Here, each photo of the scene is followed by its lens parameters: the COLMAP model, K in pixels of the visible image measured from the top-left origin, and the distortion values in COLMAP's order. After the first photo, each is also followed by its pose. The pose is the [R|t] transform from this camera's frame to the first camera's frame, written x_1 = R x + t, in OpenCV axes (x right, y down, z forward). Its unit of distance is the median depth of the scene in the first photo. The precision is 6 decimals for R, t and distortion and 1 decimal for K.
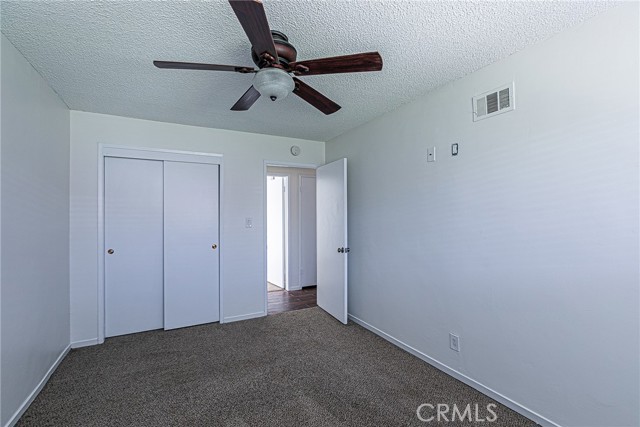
lens RADIAL K [[295.2, 0, 319.3], [0, 295.2, 215.3], [0, 0, 1]] dist [-0.001566, -0.001622]
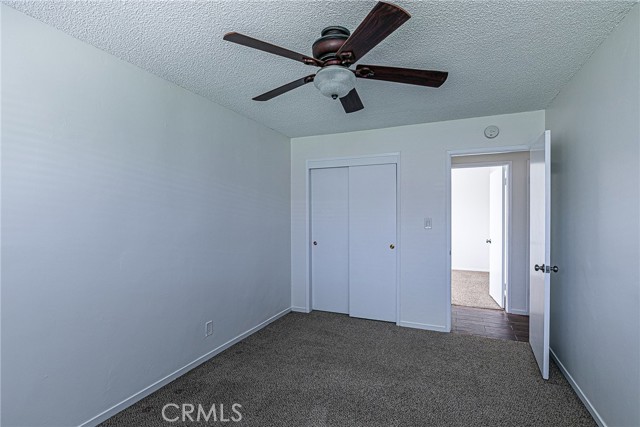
lens RADIAL K [[308.4, 0, 319.3], [0, 308.4, 216.8], [0, 0, 1]] dist [-0.003030, -0.000202]
pose [[0.622602, 0.010631, -0.782467, 0.328643], [-0.001446, 0.999922, 0.012435, -0.007384], [0.782538, -0.006611, 0.622568, 0.175981]]
